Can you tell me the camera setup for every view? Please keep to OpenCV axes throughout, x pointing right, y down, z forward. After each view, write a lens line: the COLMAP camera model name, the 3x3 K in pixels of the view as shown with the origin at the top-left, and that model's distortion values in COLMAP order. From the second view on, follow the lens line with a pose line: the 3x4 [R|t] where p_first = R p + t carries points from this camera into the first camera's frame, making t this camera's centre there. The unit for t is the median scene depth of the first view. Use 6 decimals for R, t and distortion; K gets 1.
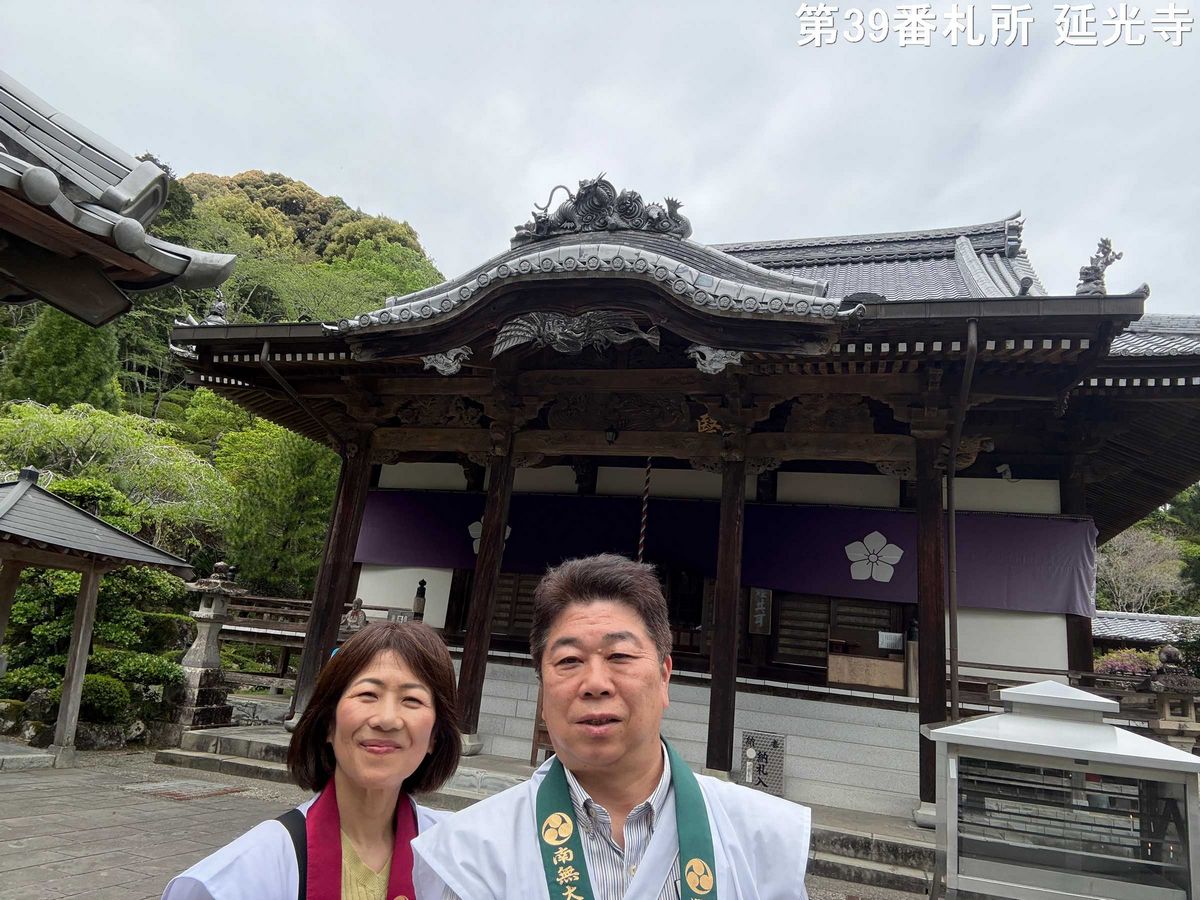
lens RADIAL K [[805.8, 0, 603.1], [0, 805.8, 445.4], [0, 0, 1]] dist [0.086966, -0.120557]
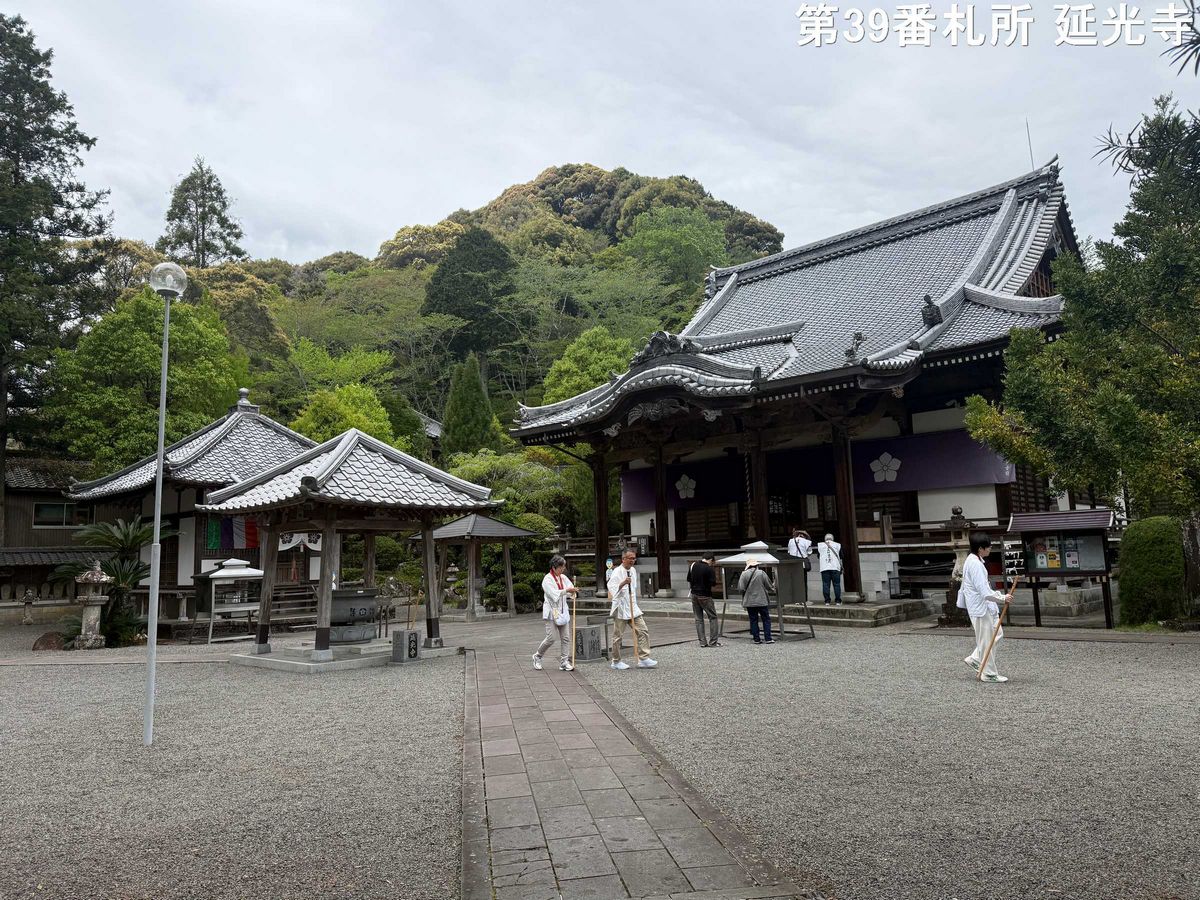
lens RADIAL K [[837.9, 0, 600.0], [0, 837.9, 450.0], [0, 0, 1]] dist [0.003358, 0.000091]
pose [[0.884155, -0.183930, -0.429465, 0.693417], [0.237961, 0.968362, 0.075171, -0.213683], [0.402051, -0.168659, 0.899950, -1.008385]]
